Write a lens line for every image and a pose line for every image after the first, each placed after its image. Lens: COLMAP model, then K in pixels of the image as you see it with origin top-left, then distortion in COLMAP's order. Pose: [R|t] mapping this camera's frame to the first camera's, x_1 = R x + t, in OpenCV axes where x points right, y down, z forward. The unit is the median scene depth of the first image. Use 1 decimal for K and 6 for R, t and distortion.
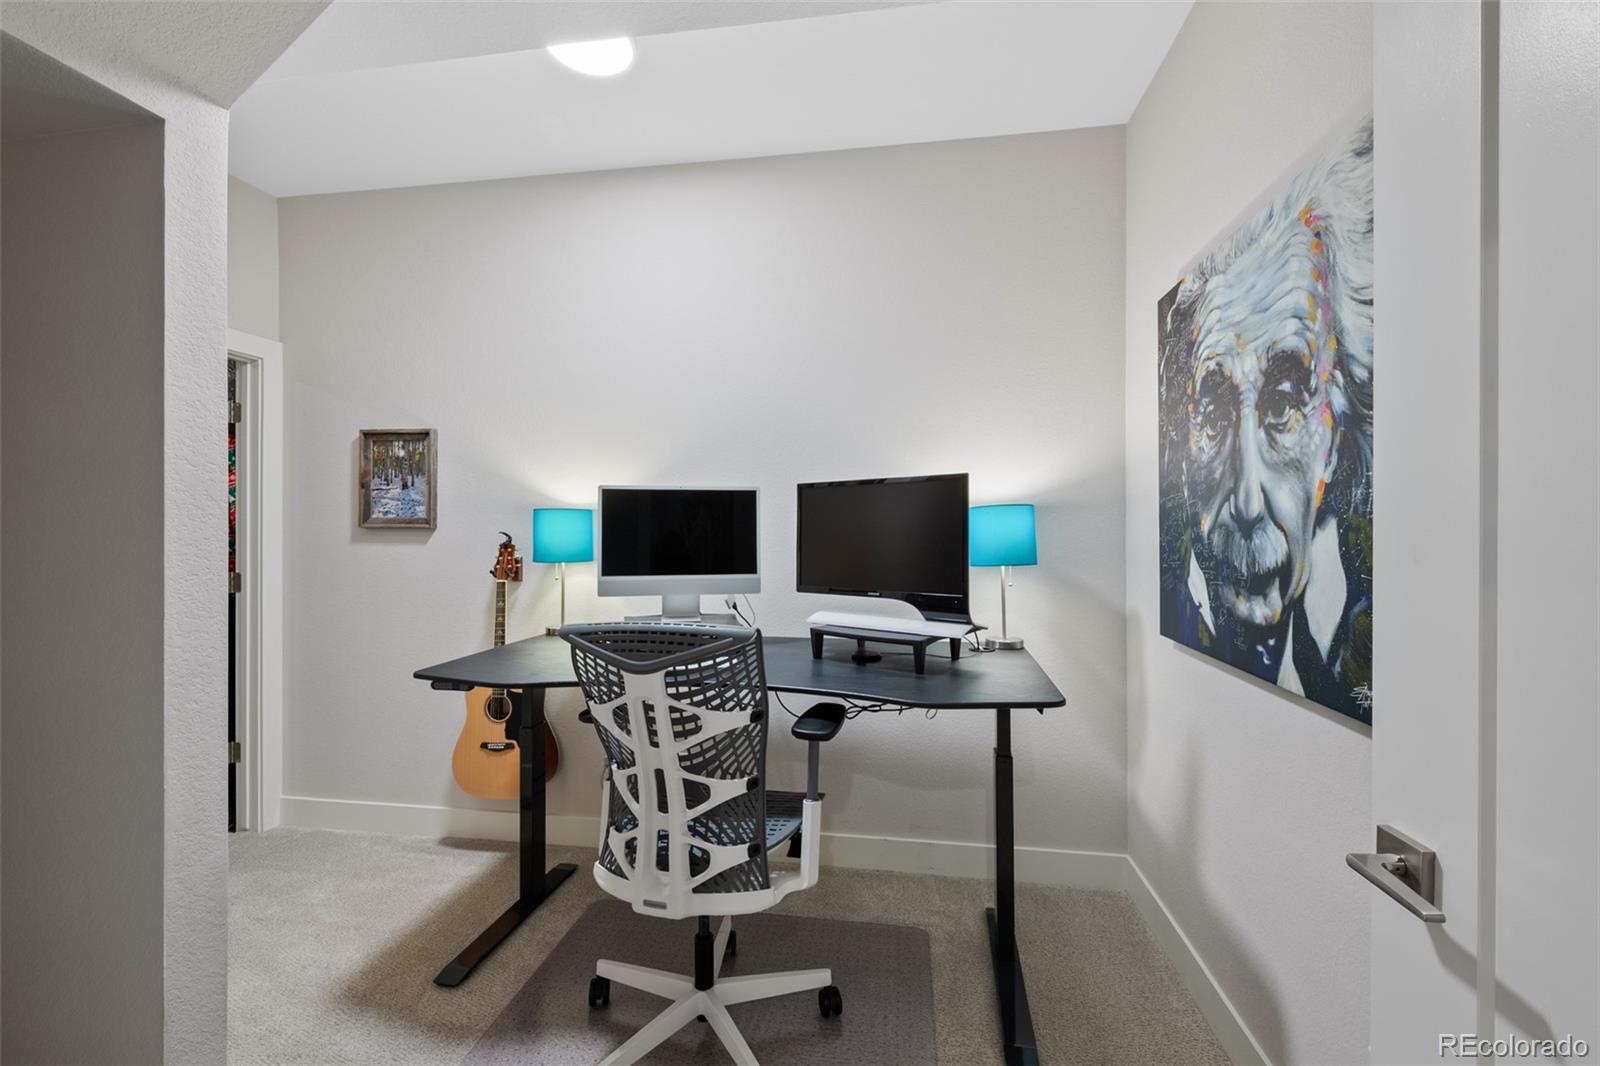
lens RADIAL K [[661.9, 0, 801.9], [0, 661.9, 531.8], [0, 0, 1]] dist [0.002551, 0.000143]
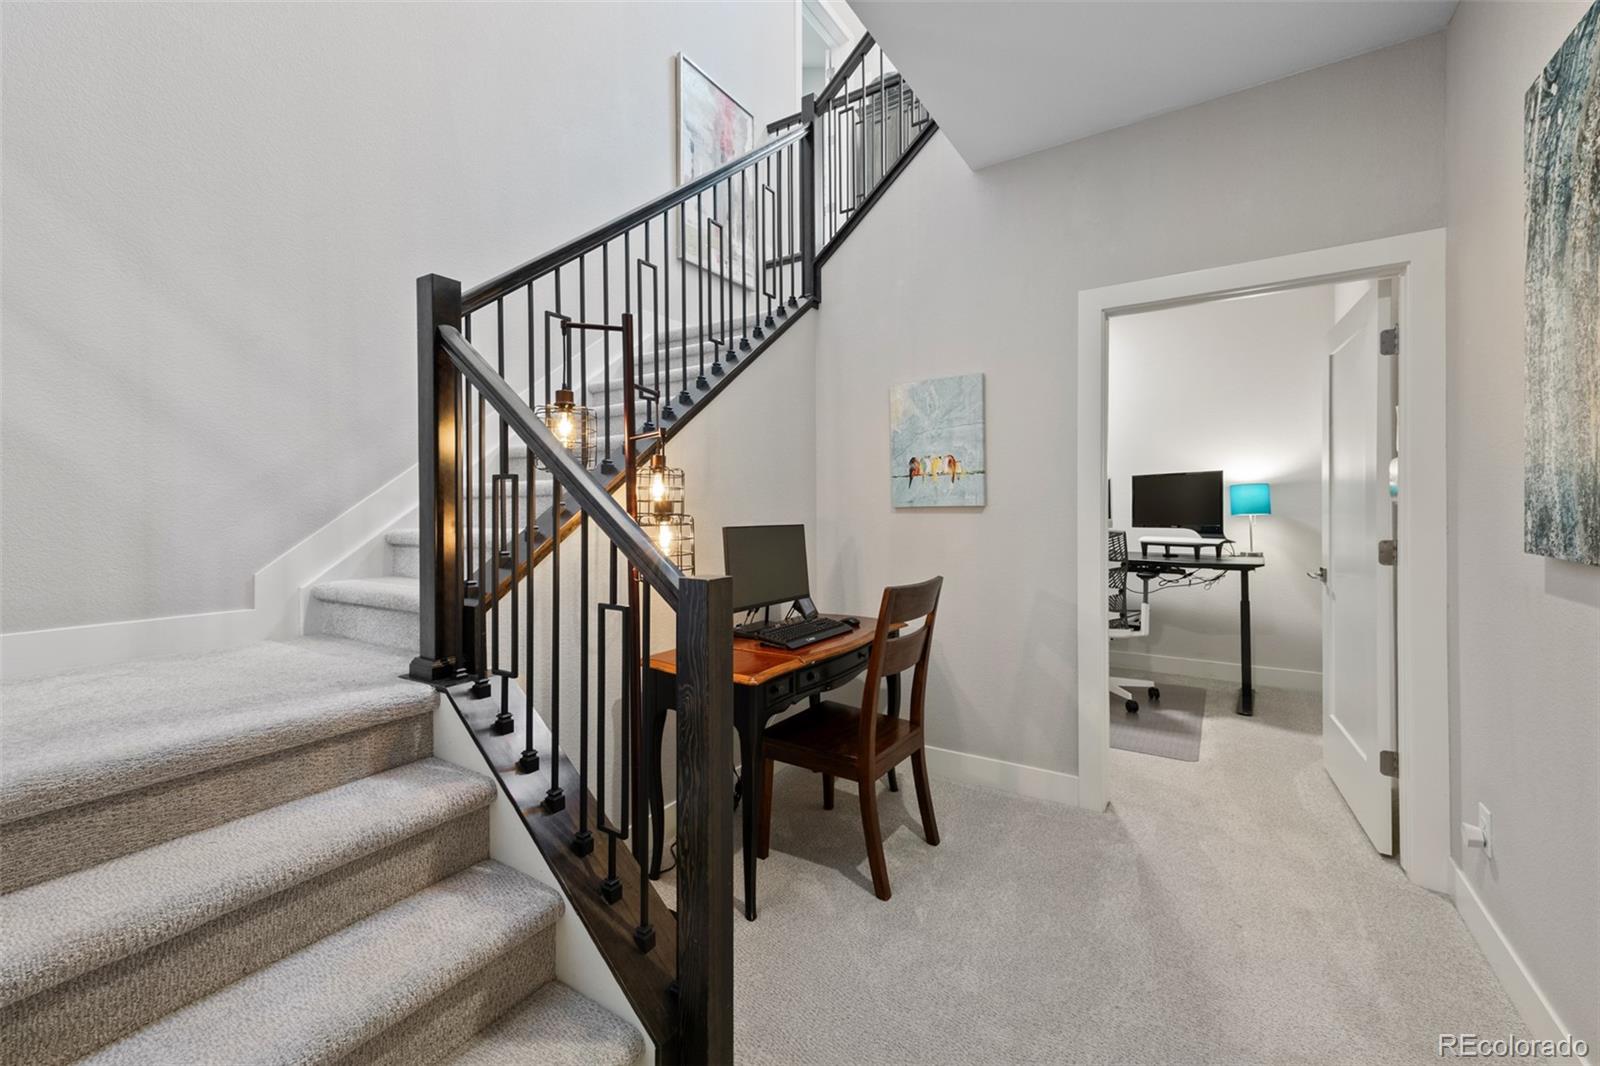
lens RADIAL K [[661.9, 0, 768.1], [0, 661.9, 509.3], [0, 0, 1]] dist [0.002551, 0.000143]
pose [[0.900972, -0.006439, -0.433829, -0.154782], [0.006423, 0.999978, -0.001502, 0.034156], [0.433829, -0.001433, 0.900994, -1.610720]]
